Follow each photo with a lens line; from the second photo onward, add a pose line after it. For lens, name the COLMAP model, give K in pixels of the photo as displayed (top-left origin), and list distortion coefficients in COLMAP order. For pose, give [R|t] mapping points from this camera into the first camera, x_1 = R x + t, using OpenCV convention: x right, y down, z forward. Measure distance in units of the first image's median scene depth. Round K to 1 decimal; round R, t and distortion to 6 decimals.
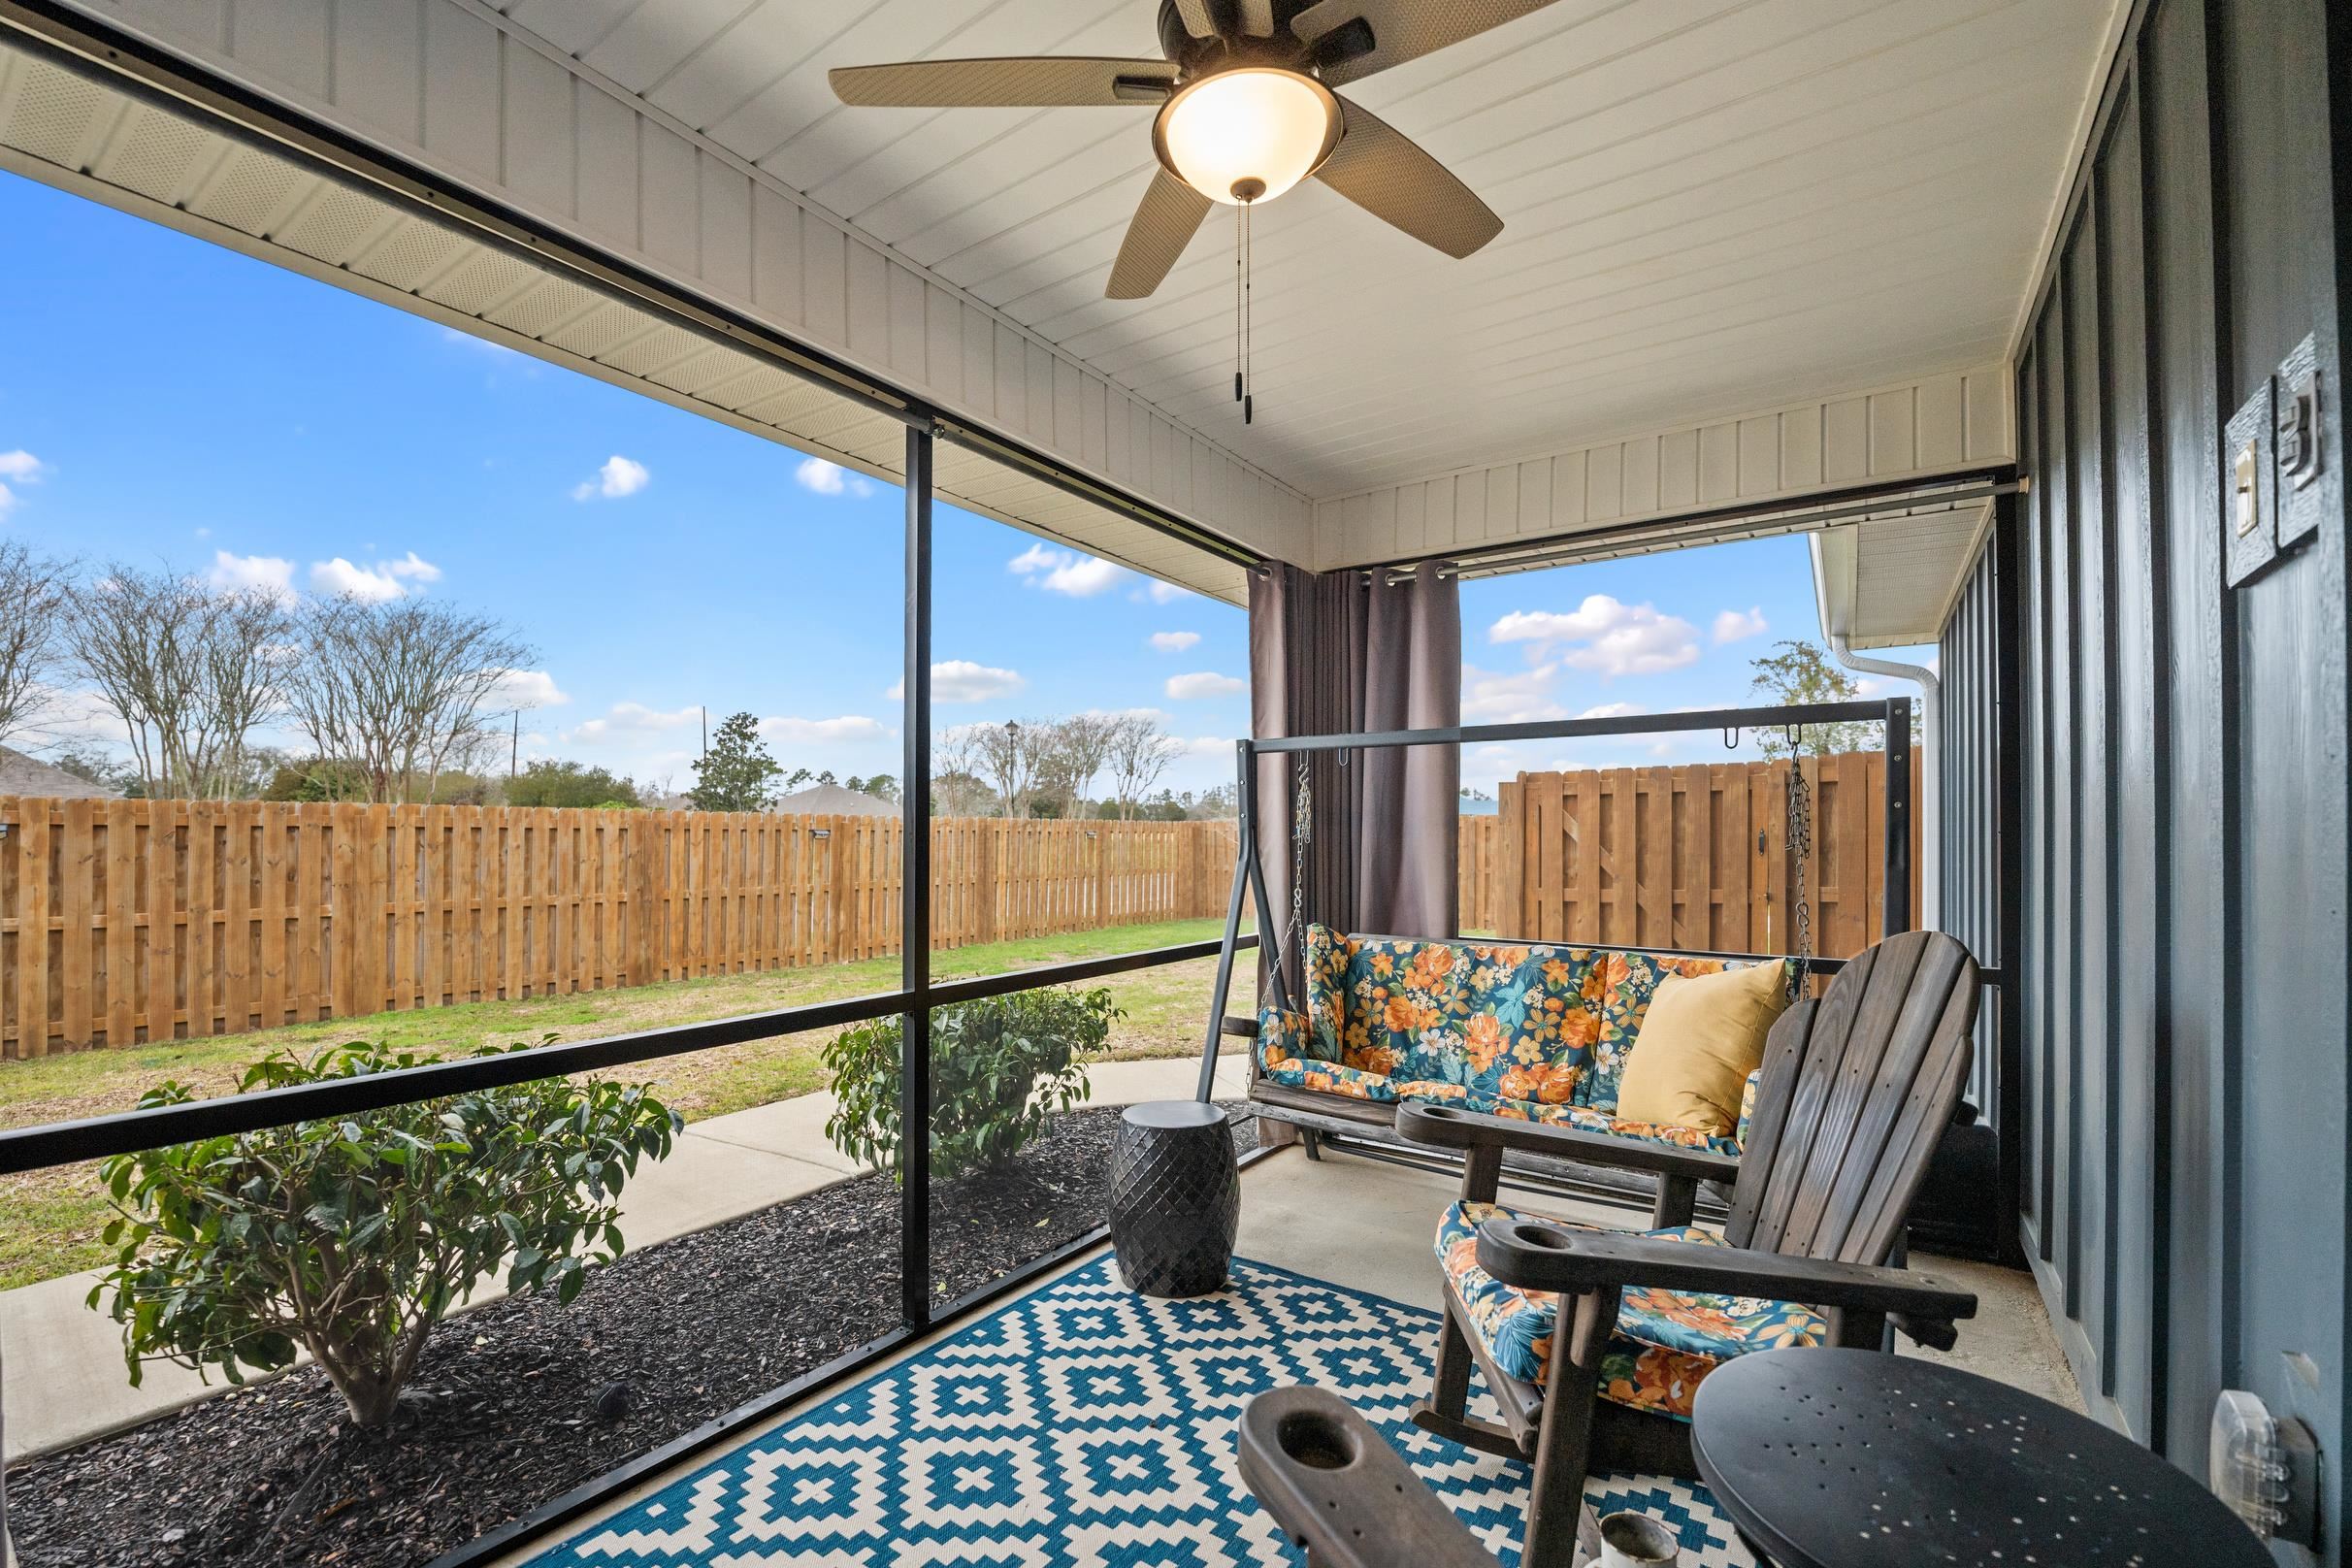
lens RADIAL K [[945.2, 0, 1172.0], [0, 945.2, 780.3], [0, 0, 1]] dist [-0.022569, 0.000203]
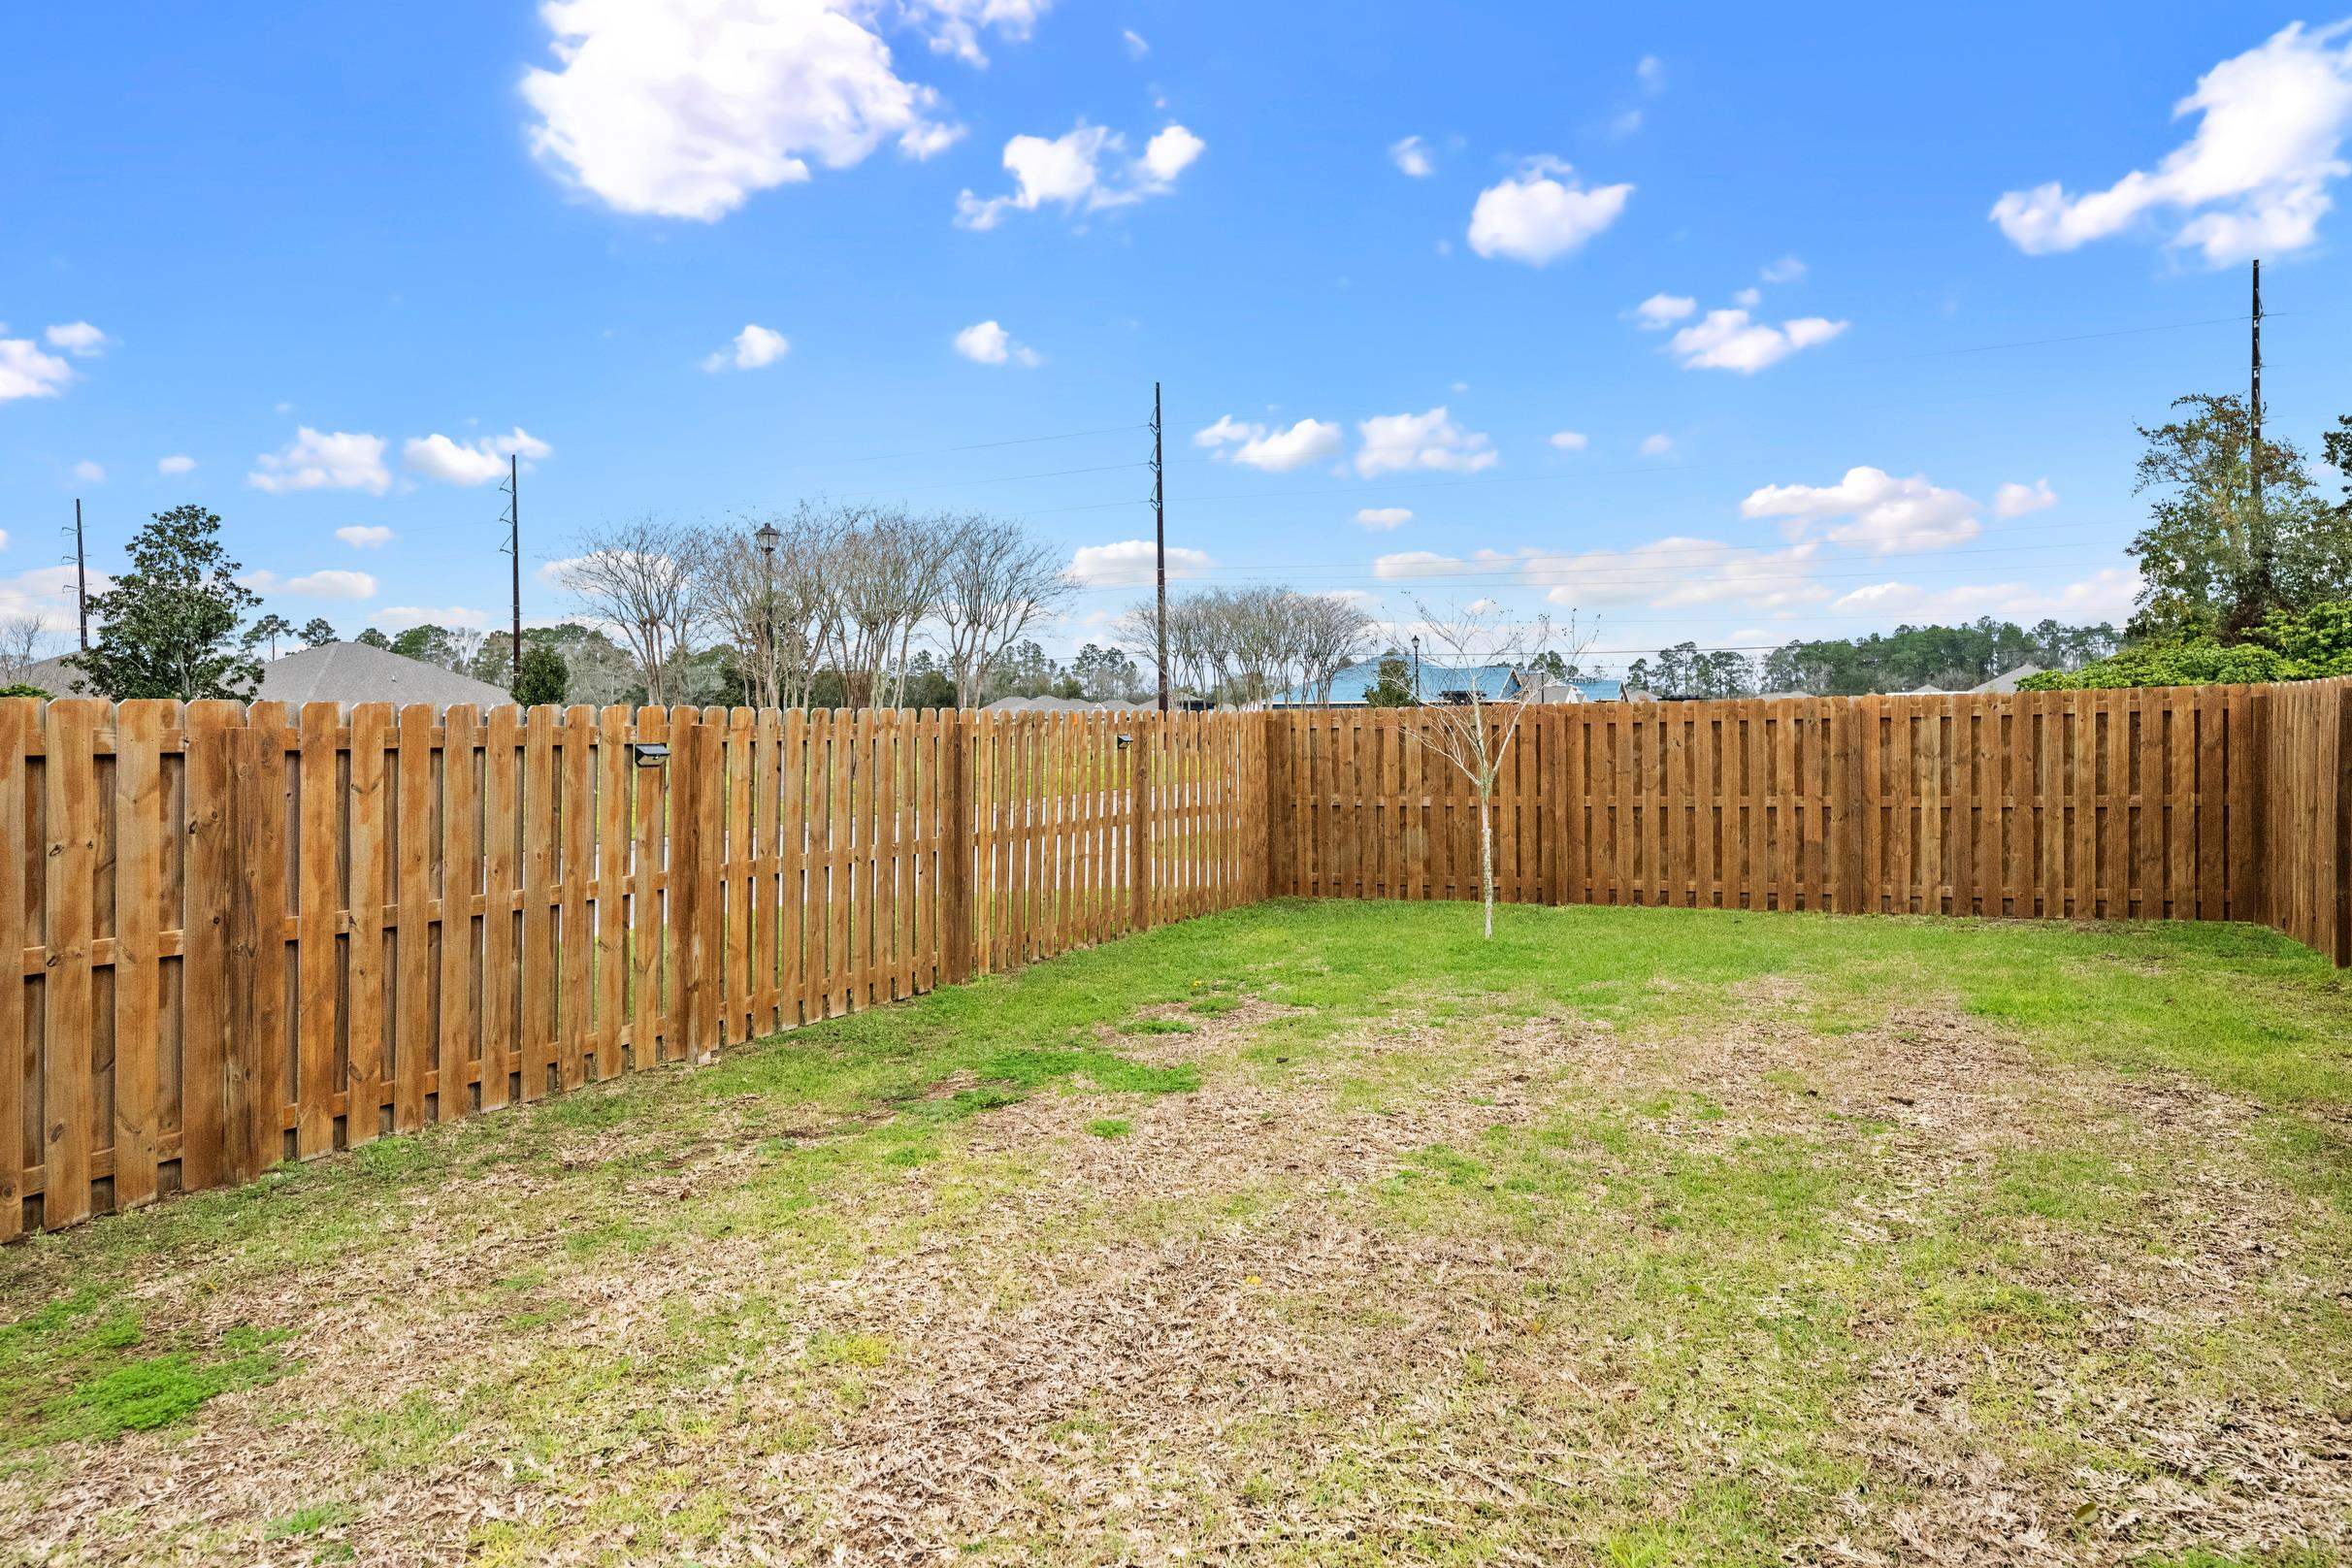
lens RADIAL K [[1496.5, 0, 1176.4], [0, 1496.5, 643.5], [0, 0, 1]] dist [0.007951, 0.004523]
pose [[0.984167, -0.000522, 0.177241, -0.280121], [-0.000331, 0.999988, 0.004785, 0.005643], [-0.177242, -0.004768, 0.984156, 0.329023]]
